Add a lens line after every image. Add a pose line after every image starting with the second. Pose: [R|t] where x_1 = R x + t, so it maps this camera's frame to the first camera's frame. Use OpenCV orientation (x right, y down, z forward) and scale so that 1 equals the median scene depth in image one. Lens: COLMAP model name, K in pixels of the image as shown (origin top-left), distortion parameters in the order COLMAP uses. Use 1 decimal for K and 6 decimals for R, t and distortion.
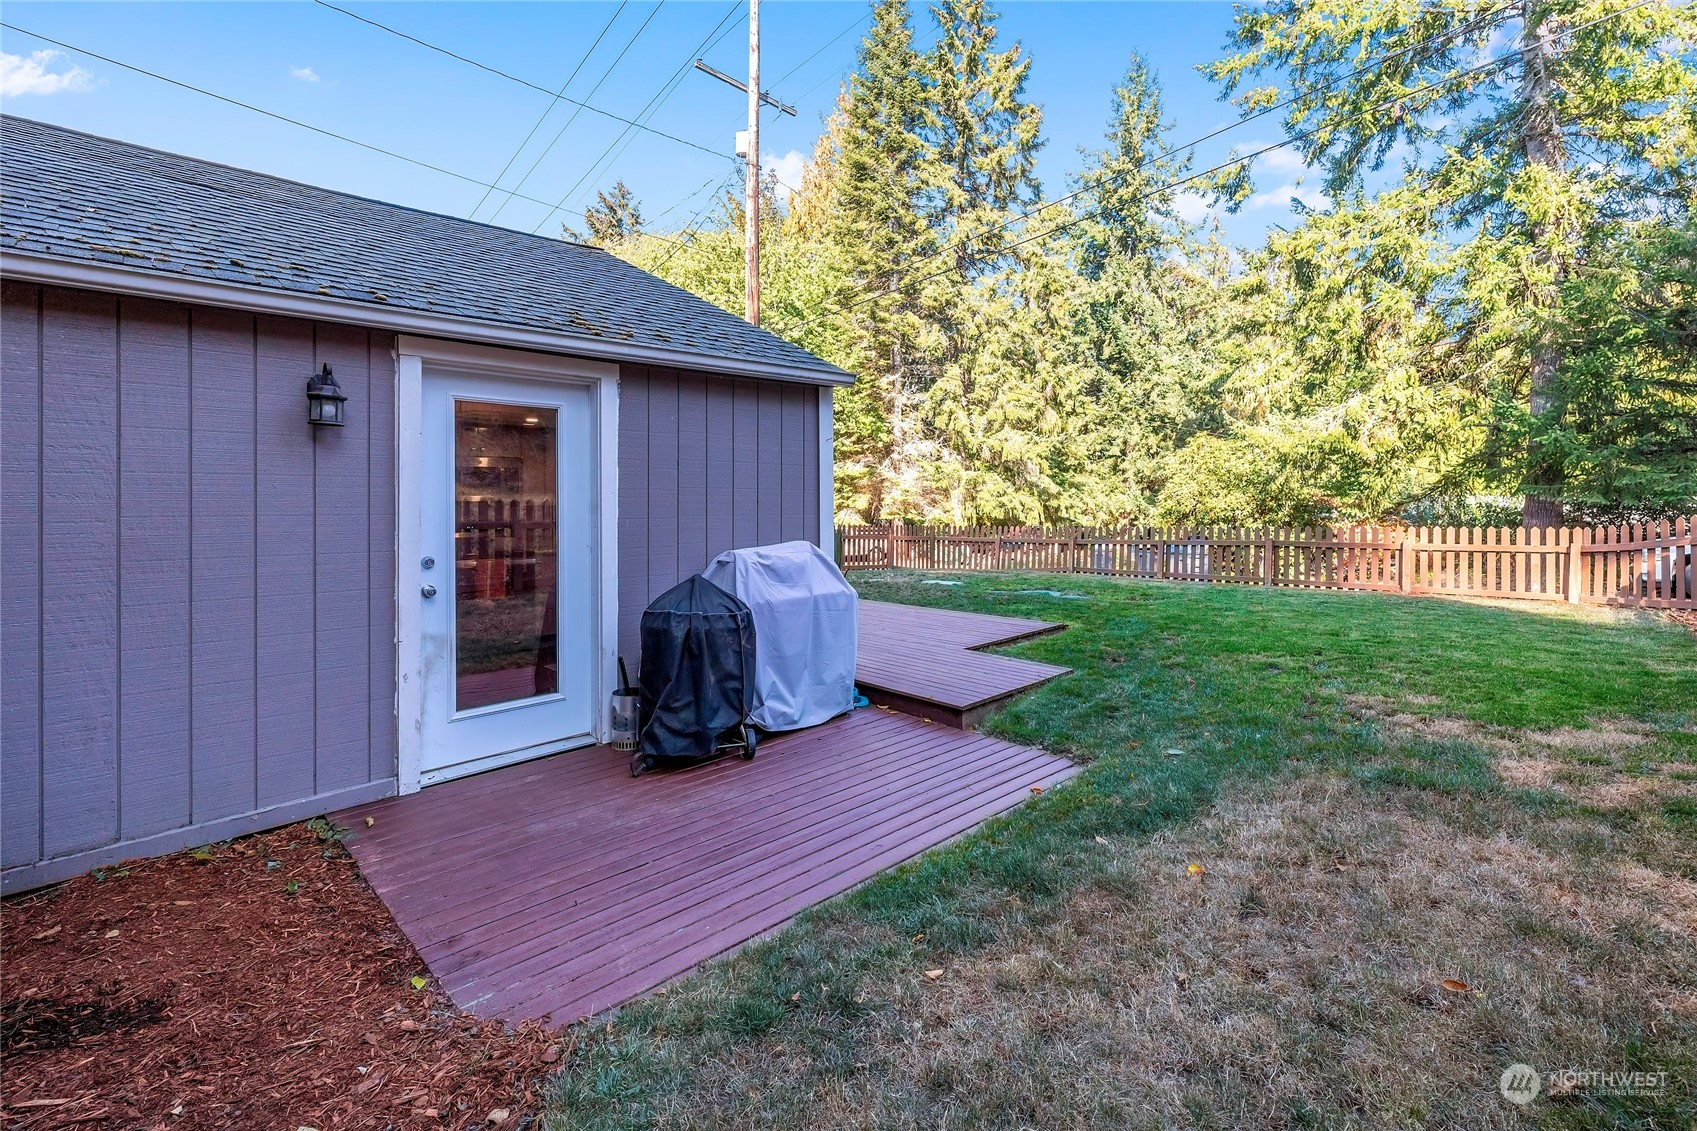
lens RADIAL K [[723.0, 0, 843.0], [0, 723.0, 504.3], [0, 0, 1]] dist [0.000170, 0.000328]
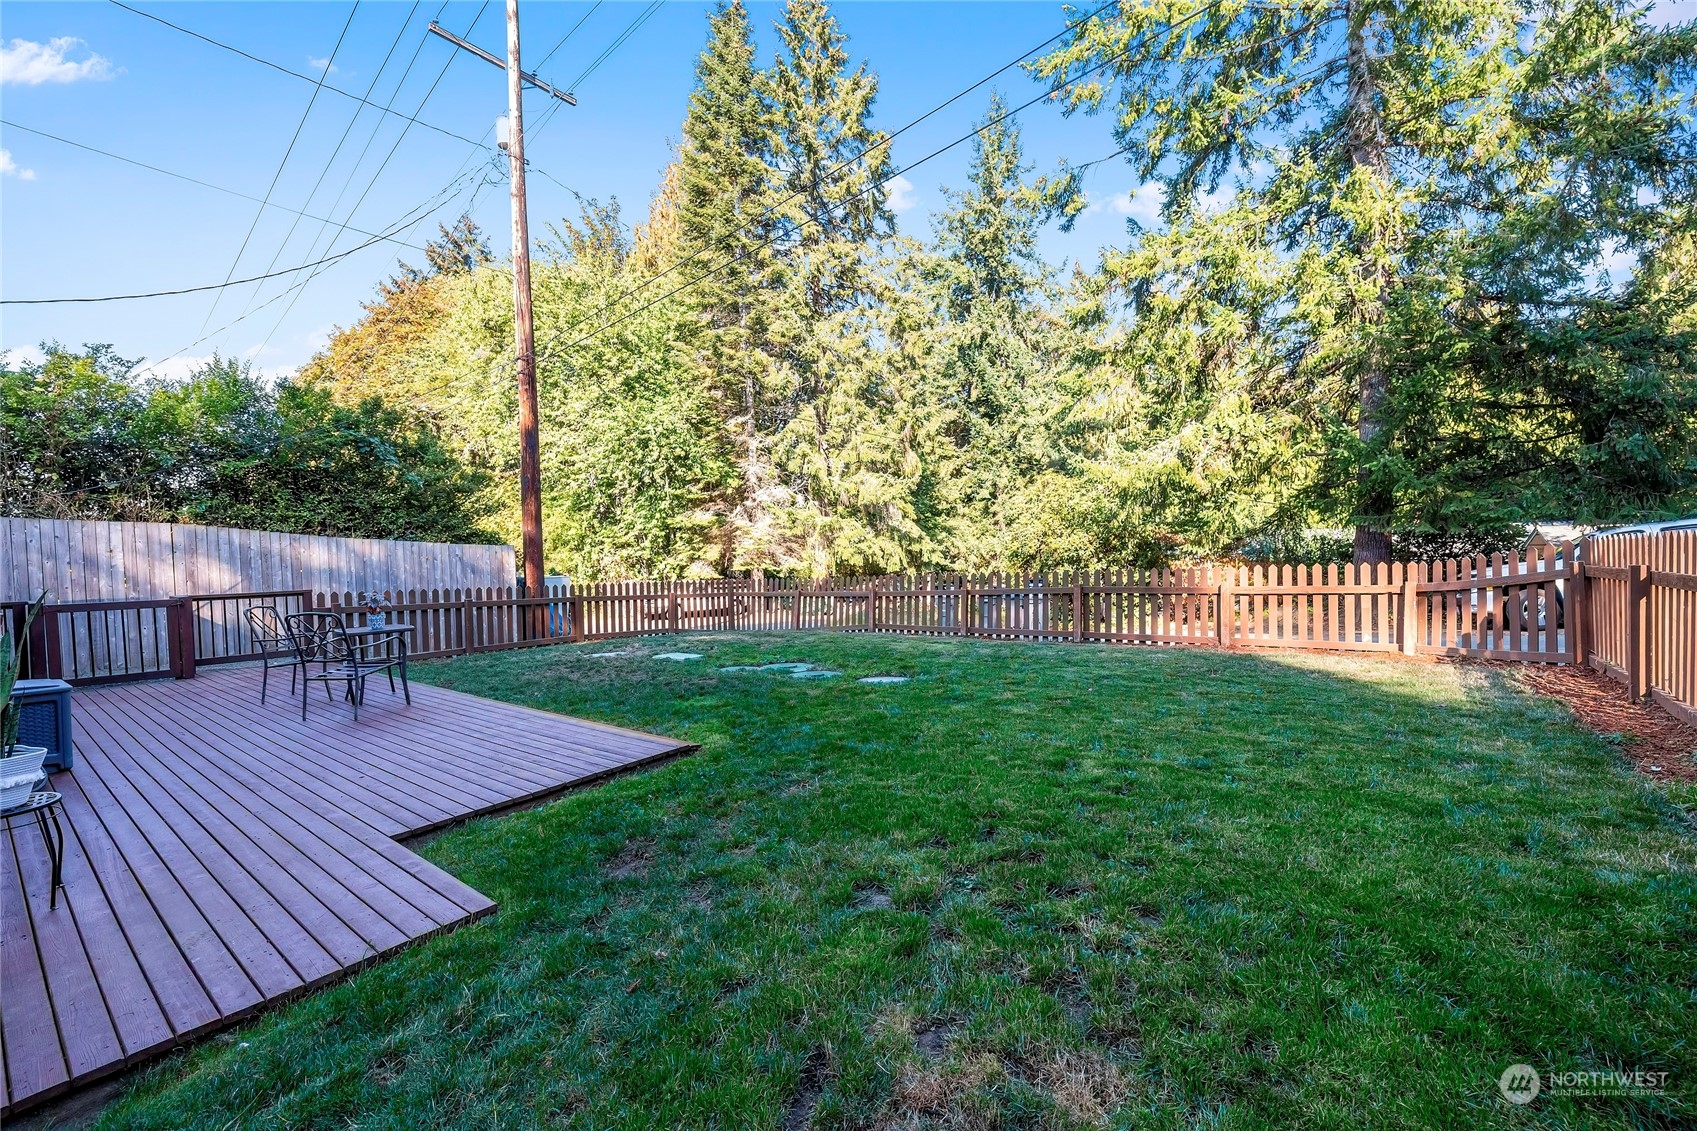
lens RADIAL K [[702.8, 0, 830.8], [0, 702.8, 567.5], [0, 0, 1]] dist [0.000218, -0.000068]
pose [[0.993236, -0.032700, 0.111410, 0.076993], [0.030411, 0.999291, 0.022184, 0.000196], [-0.112057, -0.018646, 0.993527, 0.079853]]
